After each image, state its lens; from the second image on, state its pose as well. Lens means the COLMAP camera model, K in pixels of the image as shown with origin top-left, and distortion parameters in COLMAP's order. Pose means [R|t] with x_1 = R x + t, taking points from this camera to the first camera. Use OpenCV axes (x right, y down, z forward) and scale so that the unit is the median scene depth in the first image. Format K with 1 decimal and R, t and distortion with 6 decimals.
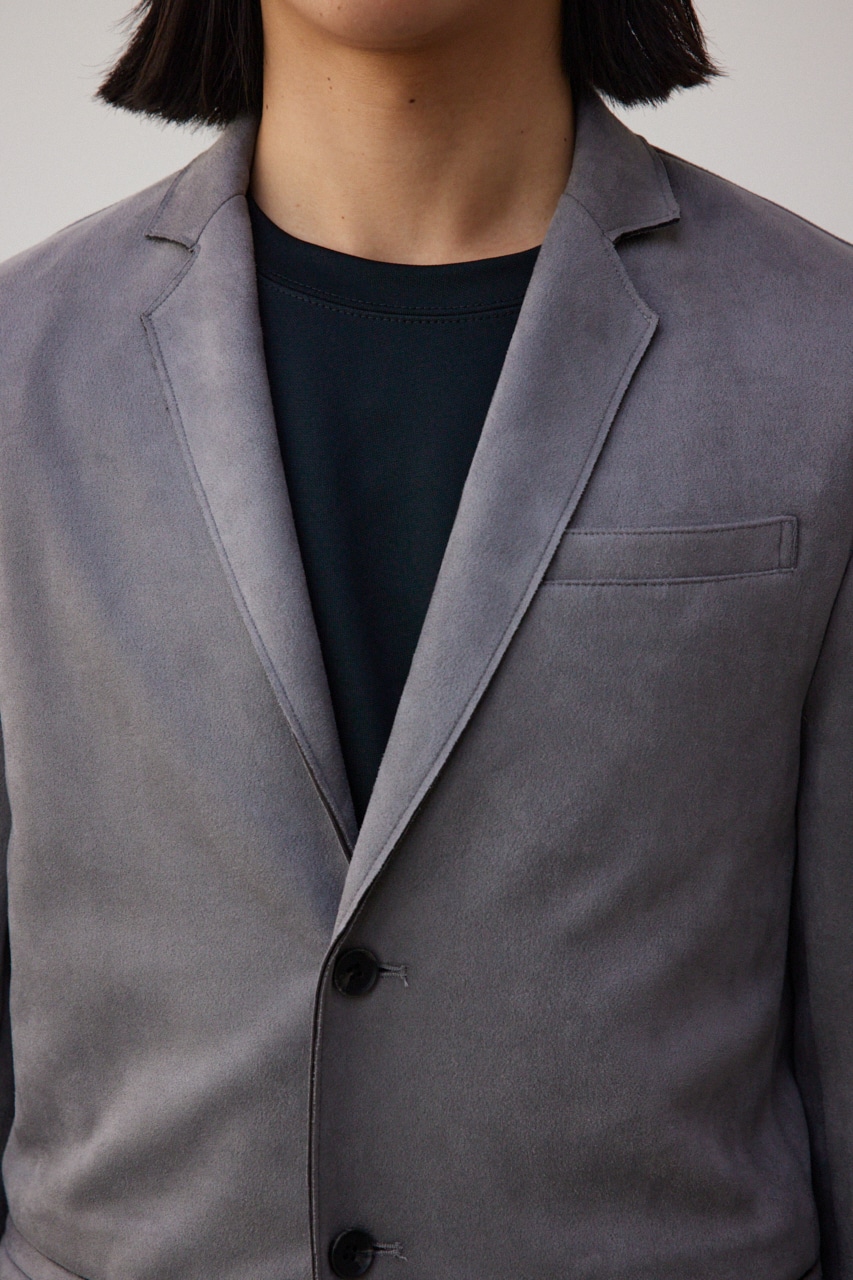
lens RADIAL K [[2637.1, 0, 423.7], [0, 2637.1, 651.1], [0, 0, 1]] dist [0.428230, 0.000000]
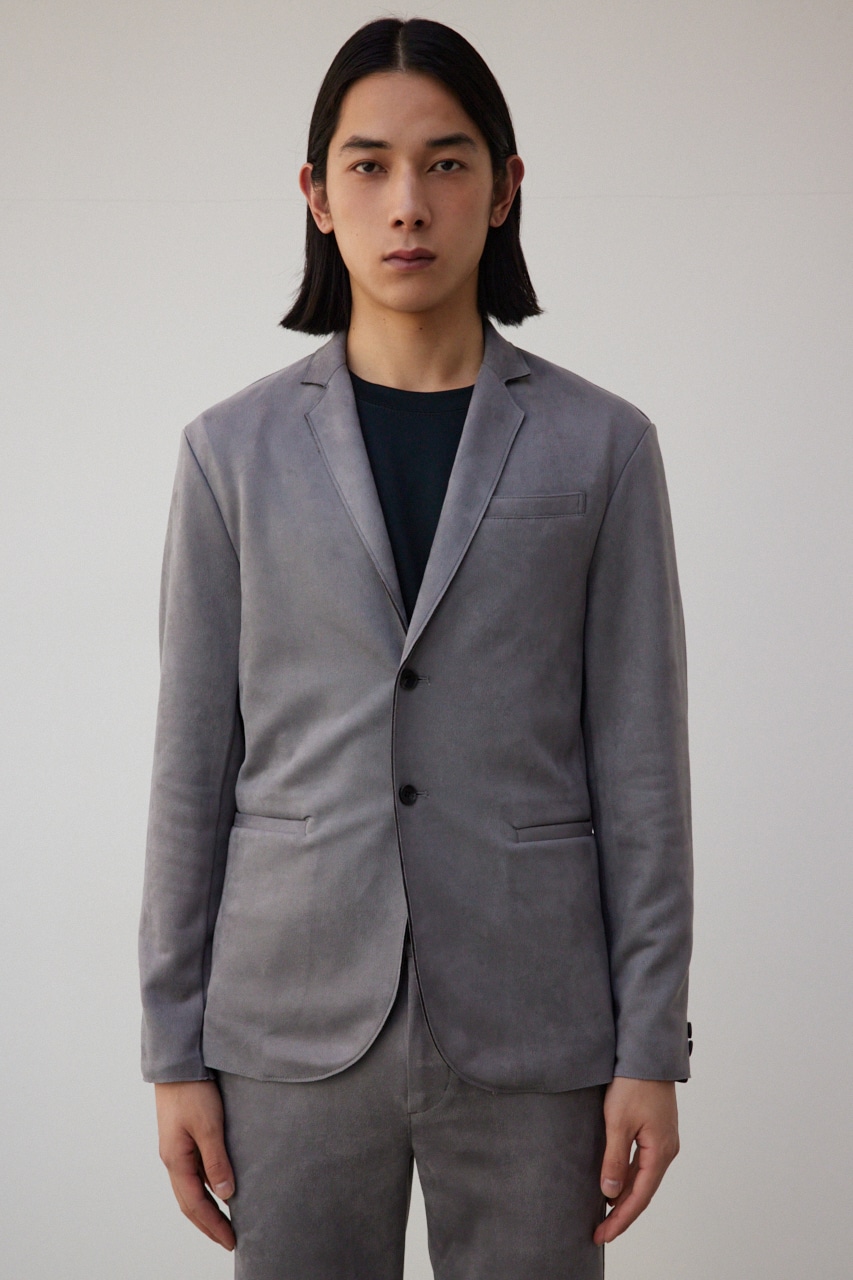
lens RADIAL K [[2201.2, 0, 419.1], [0, 2201.2, 628.0], [0, 0, 1]] dist [0.097478, 0.000000]
pose [[0.994635, -0.008347, 0.103114, -0.214056], [0.016567, 0.996727, -0.079120, 0.224393], [-0.102116, 0.080404, 0.991518, -0.949128]]
